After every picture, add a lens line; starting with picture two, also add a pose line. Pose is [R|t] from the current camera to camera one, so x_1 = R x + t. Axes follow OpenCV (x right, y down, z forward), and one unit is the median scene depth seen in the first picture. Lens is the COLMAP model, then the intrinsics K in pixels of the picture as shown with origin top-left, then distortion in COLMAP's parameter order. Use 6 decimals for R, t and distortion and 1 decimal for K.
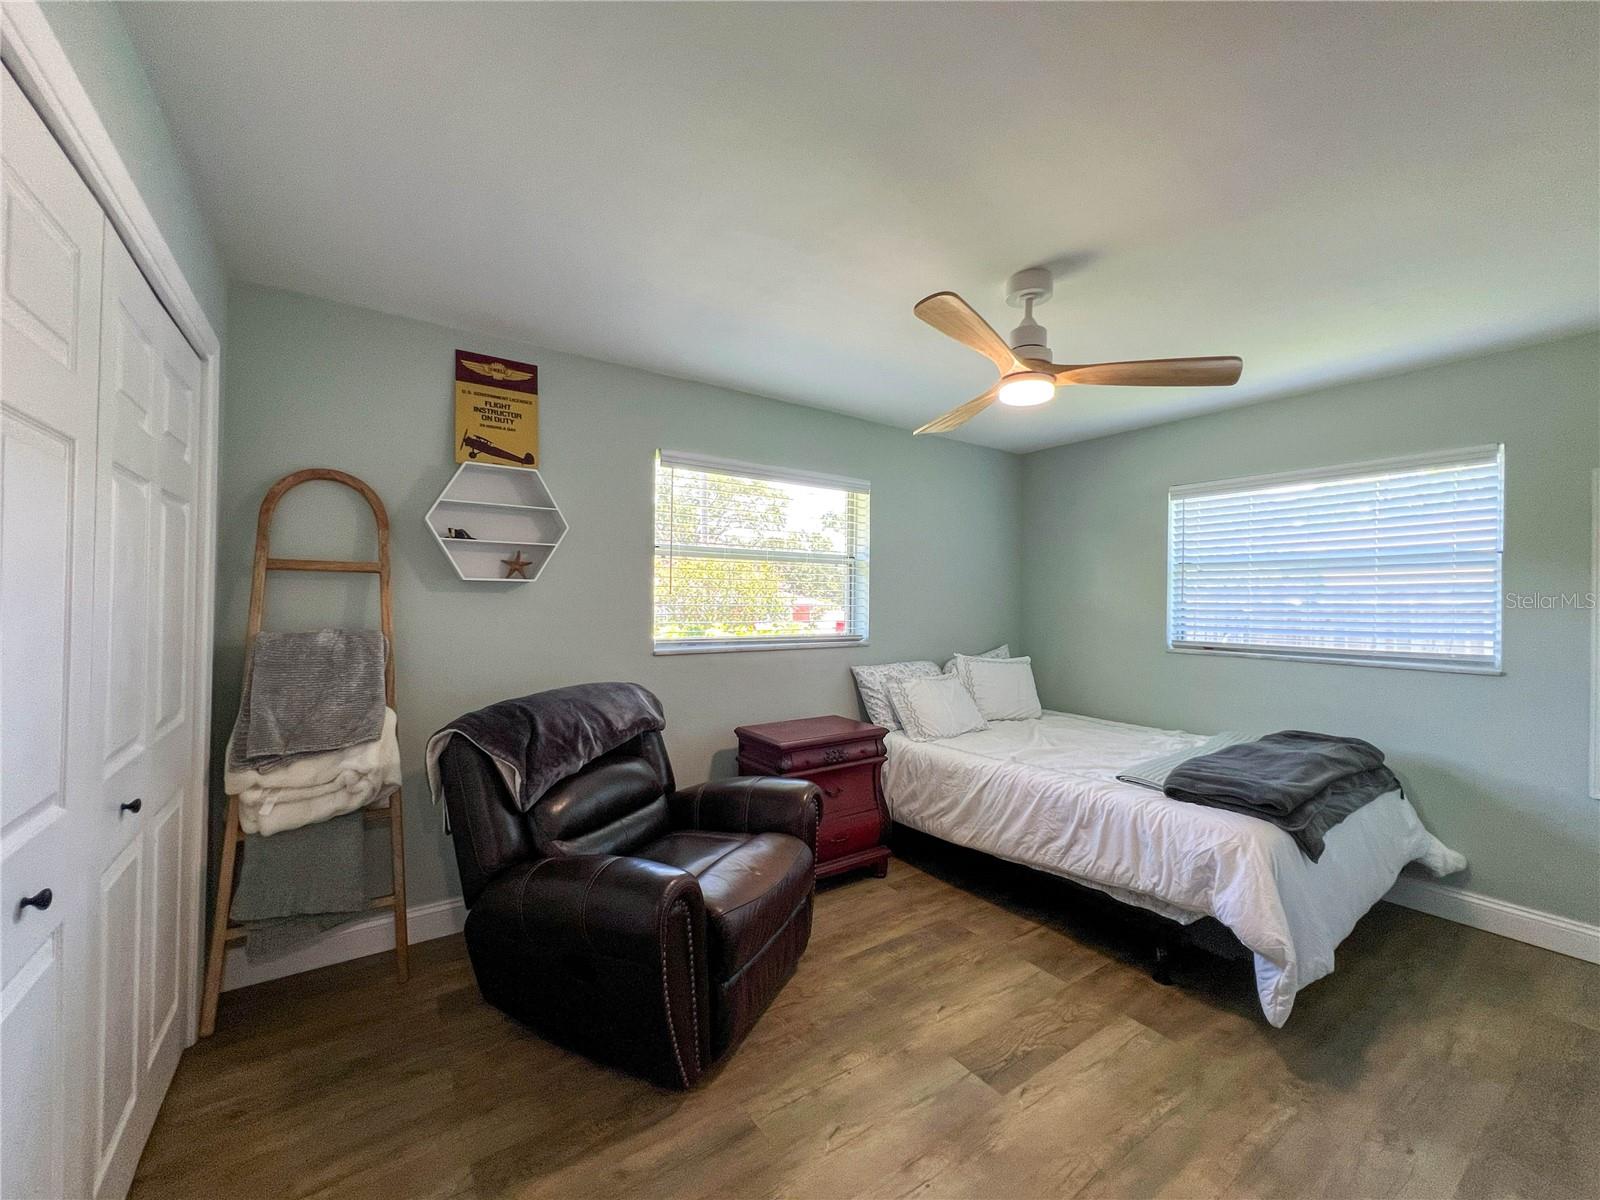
lens RADIAL K [[641.5, 0, 797.4], [0, 641.5, 597.9], [0, 0, 1]] dist [-0.002715, 0.000998]
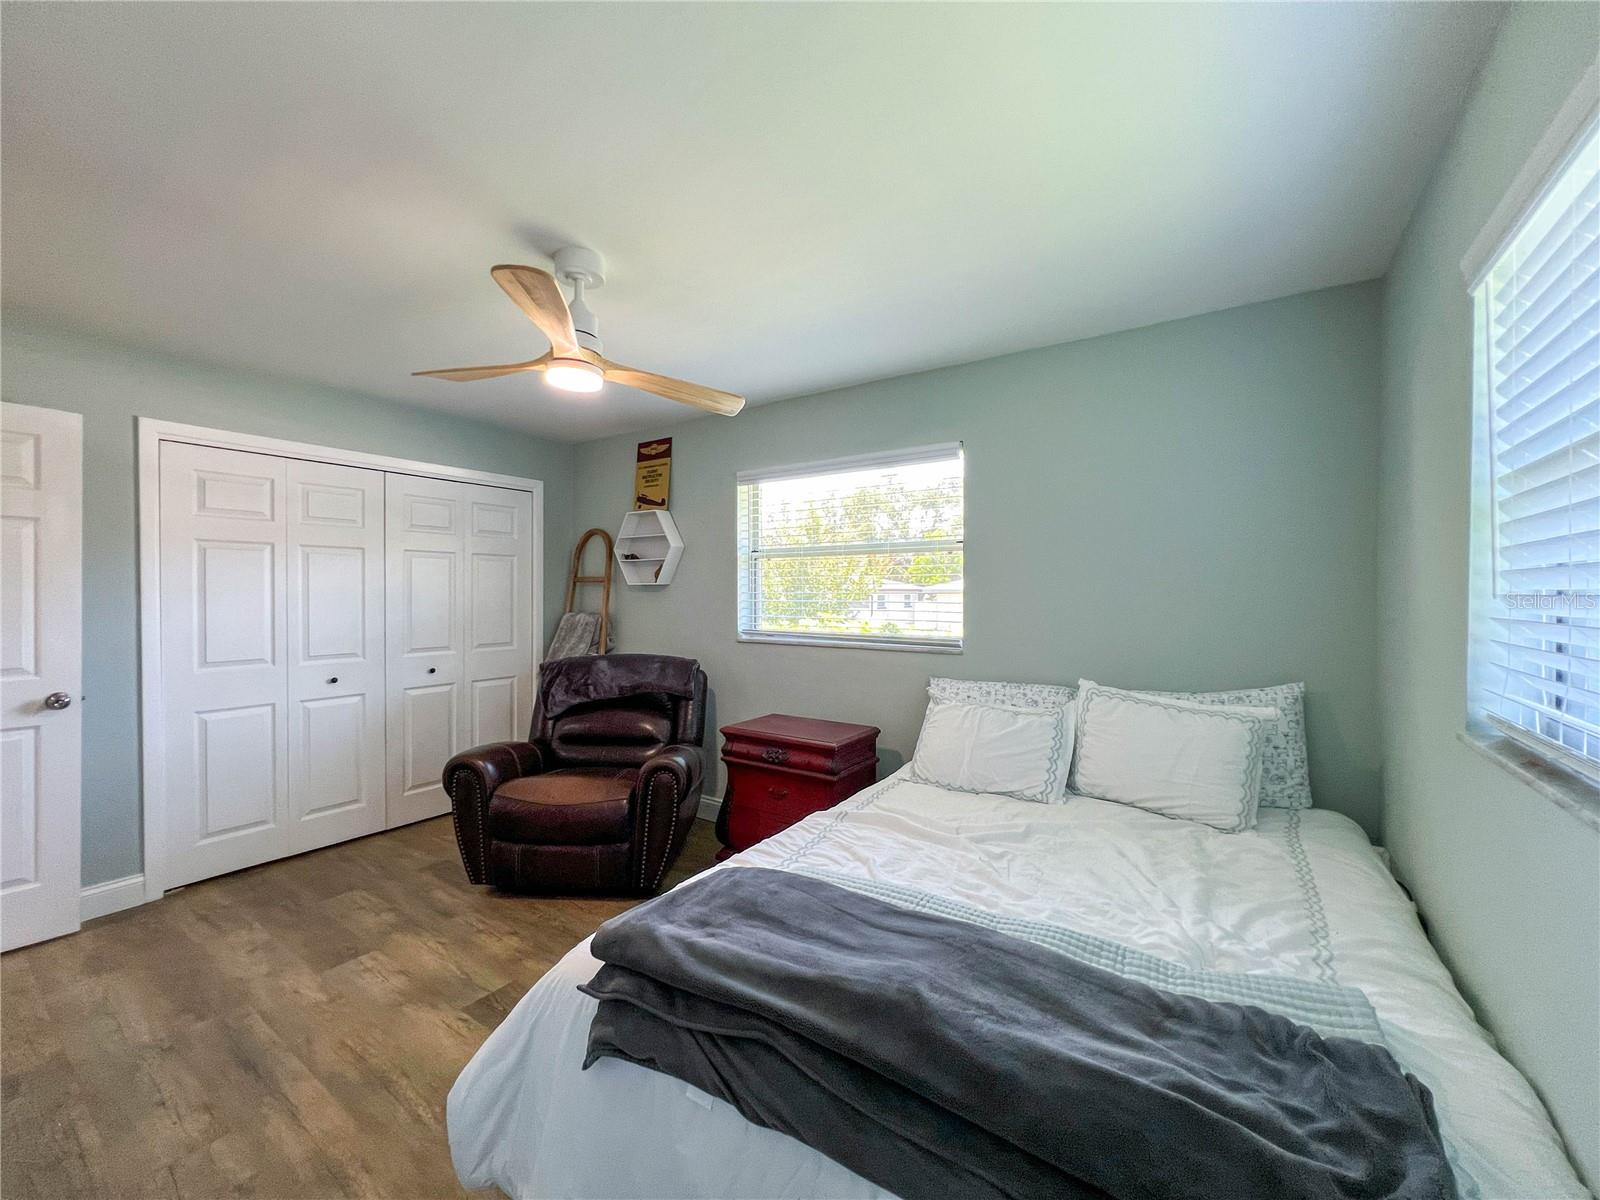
lens RADIAL K [[641.5, 0, 797.4], [0, 641.5, 597.9], [0, 0, 1]] dist [-0.002715, 0.000998]
pose [[0.349008, -0.002147, -0.937117, 1.116535], [0.005470, 0.999985, -0.000253, 0.008282], [0.937104, -0.005037, 0.349015, 0.789520]]
